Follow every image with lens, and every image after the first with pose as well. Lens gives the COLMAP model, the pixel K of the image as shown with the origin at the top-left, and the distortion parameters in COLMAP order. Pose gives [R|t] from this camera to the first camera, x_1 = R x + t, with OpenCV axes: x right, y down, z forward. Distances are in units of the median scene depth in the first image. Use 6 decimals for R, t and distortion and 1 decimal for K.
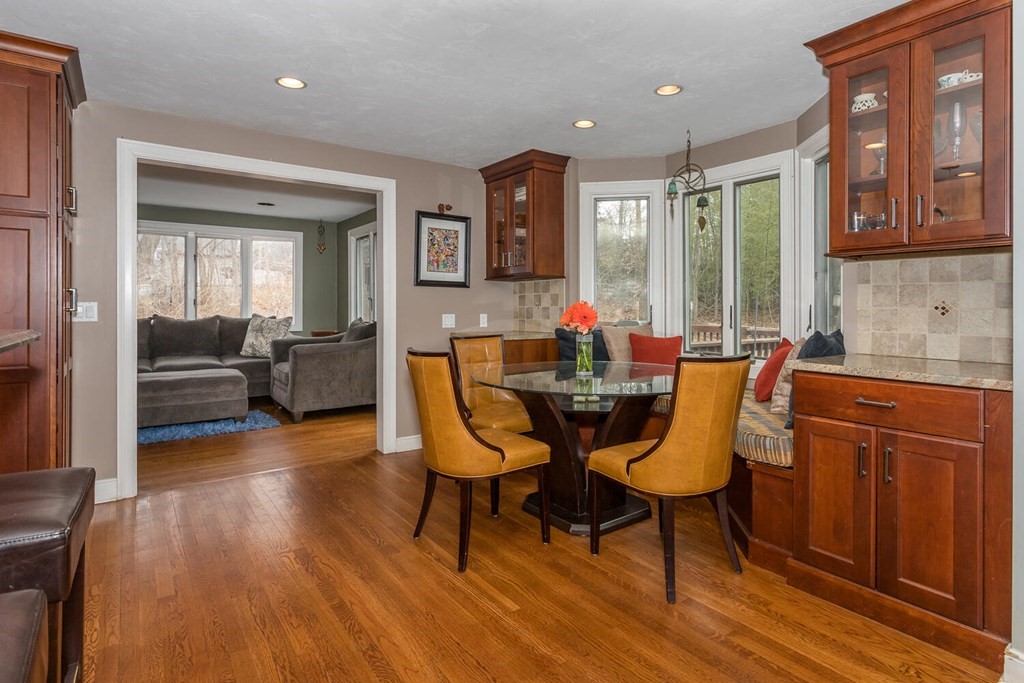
lens RADIAL K [[502.0, 0, 516.0], [0, 502.0, 306.7], [0, 0, 1]] dist [0.002313, 0.000620]
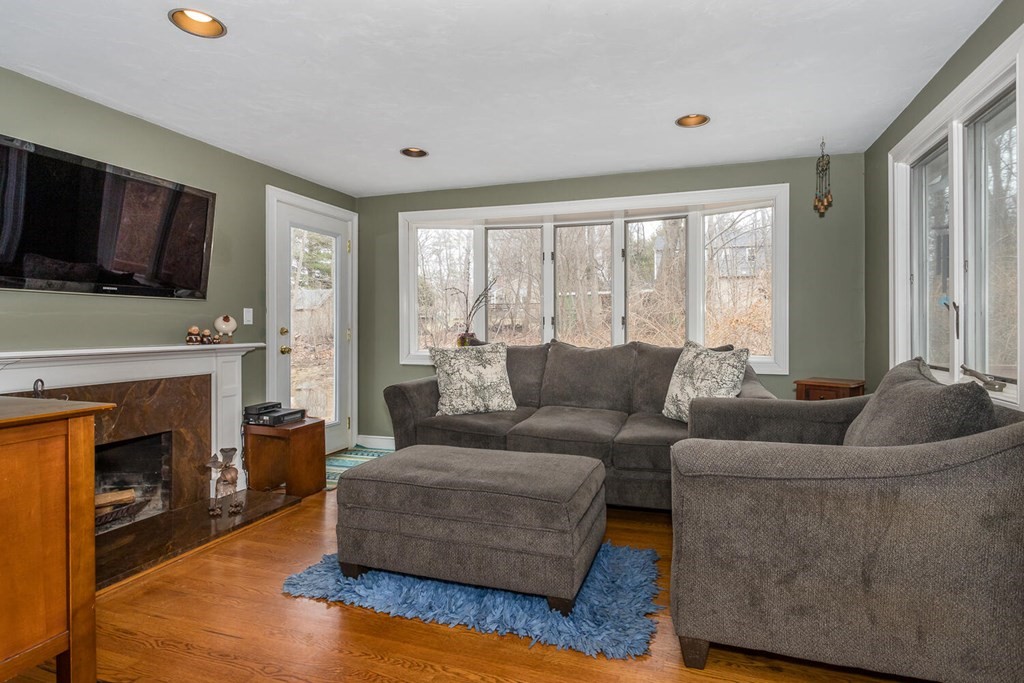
lens RADIAL K [[550.4, 0, 511.8], [0, 550.4, 326.6], [0, 0, 1]] dist [-0.000162, 0.000280]
pose [[0.580662, -0.004412, -0.814133, -0.157005], [0.001337, 0.999989, -0.004465, 0.001873], [0.814144, 0.001504, 0.580661, 0.531613]]
